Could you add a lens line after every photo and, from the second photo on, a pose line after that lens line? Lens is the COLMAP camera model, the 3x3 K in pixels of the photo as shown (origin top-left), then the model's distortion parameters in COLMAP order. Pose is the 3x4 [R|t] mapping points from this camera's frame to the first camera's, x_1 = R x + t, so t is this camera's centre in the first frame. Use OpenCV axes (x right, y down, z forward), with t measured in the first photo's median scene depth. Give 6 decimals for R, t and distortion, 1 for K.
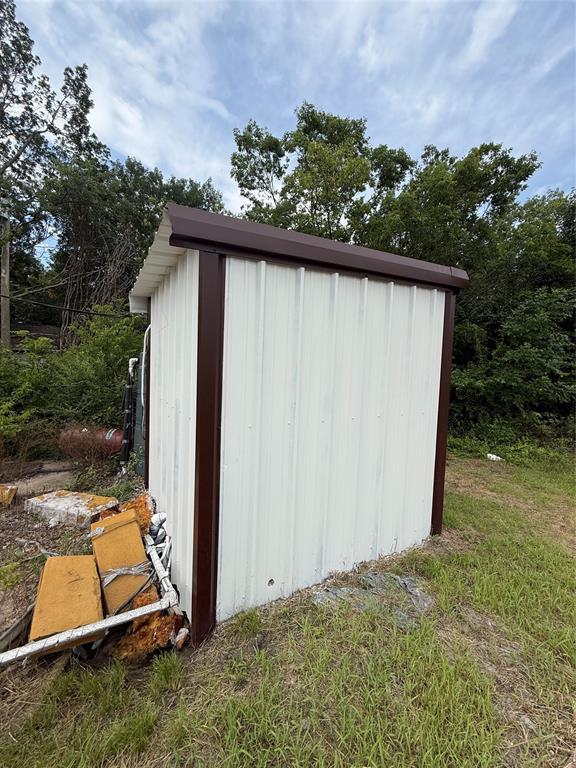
lens RADIAL K [[298.8, 0, 278.6], [0, 298.8, 382.7], [0, 0, 1]] dist [0.002405, 0.000168]
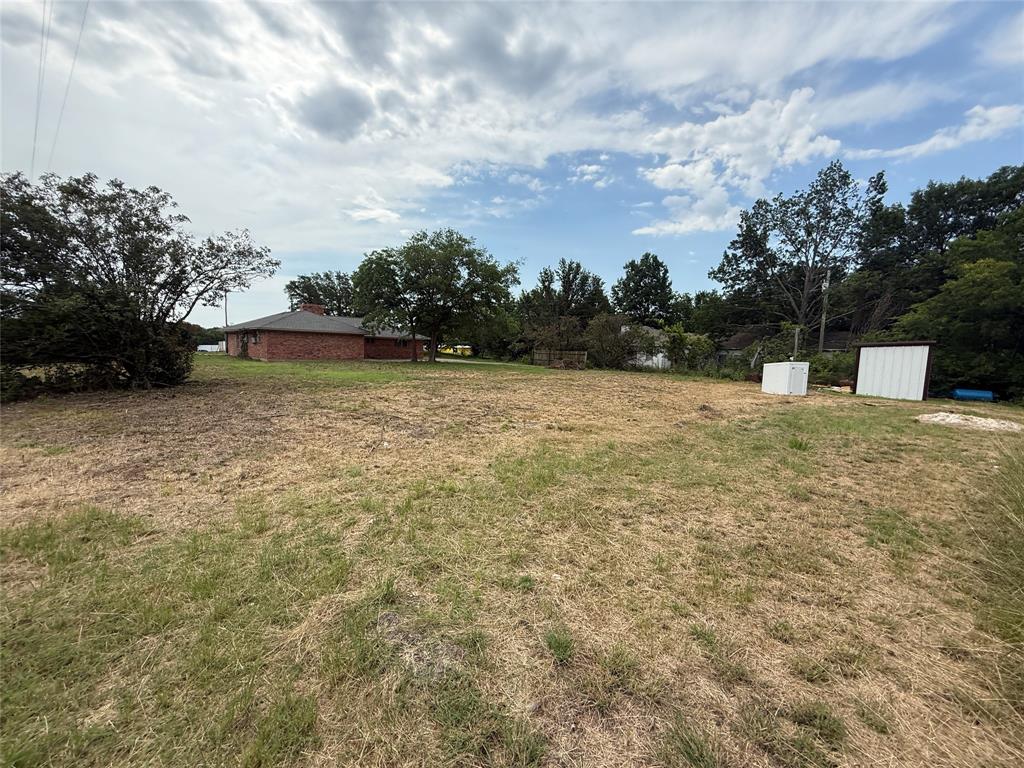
lens RADIAL K [[410.3, 0, 508.1], [0, 410.3, 380.4], [0, 0, 1]] dist [0.000960, 0.000189]
pose [[0.245066, 0.071342, -0.966878, 1.039394], [-0.063876, 0.996310, 0.057323, 0.056035], [0.967400, 0.047712, 0.248719, -1.395809]]
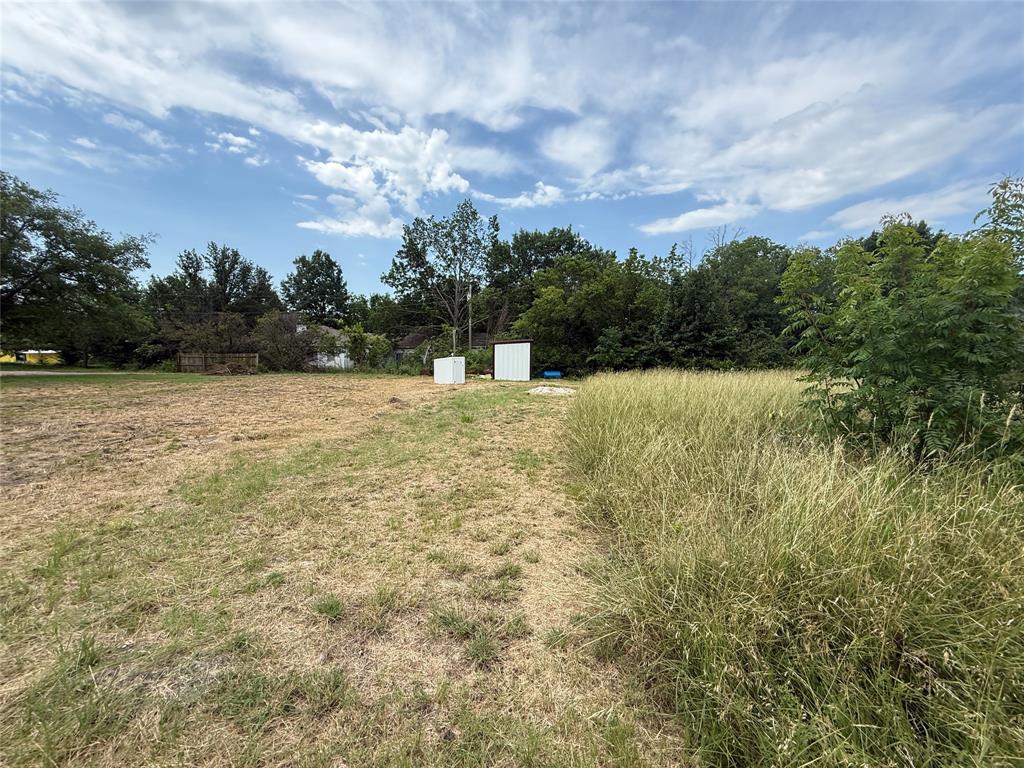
lens RADIAL K [[410.1, 0, 510.4], [0, 410.1, 384.1], [0, 0, 1]] dist [-0.000476, -0.000053]
pose [[0.840075, 0.030520, -0.541611, 1.052936], [-0.013573, 0.999286, 0.035258, 0.060794], [0.542300, -0.022268, 0.839890, -1.427753]]
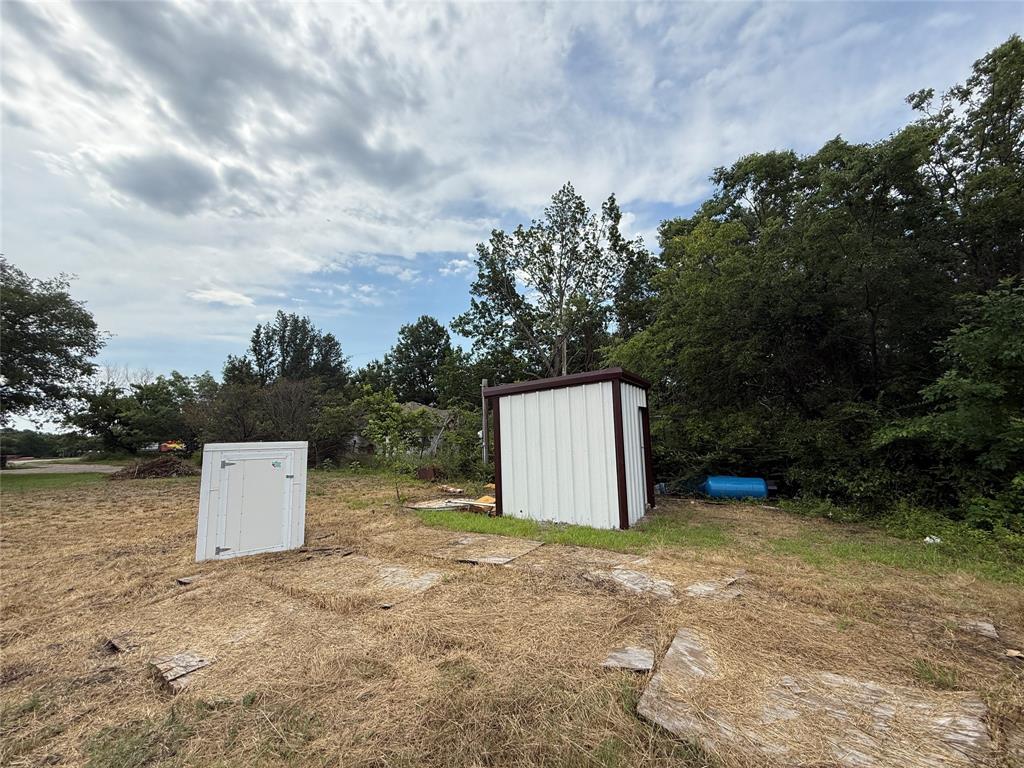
lens RADIAL K [[416.1, 0, 534.8], [0, 416.1, 384.6], [0, 0, 1]] dist [0.000741, 0.000132]
pose [[0.529693, -0.135955, -0.837223, 0.532704], [-0.006531, 0.986387, -0.164310, 0.030079], [0.848164, 0.092502, 0.521594, -0.121807]]
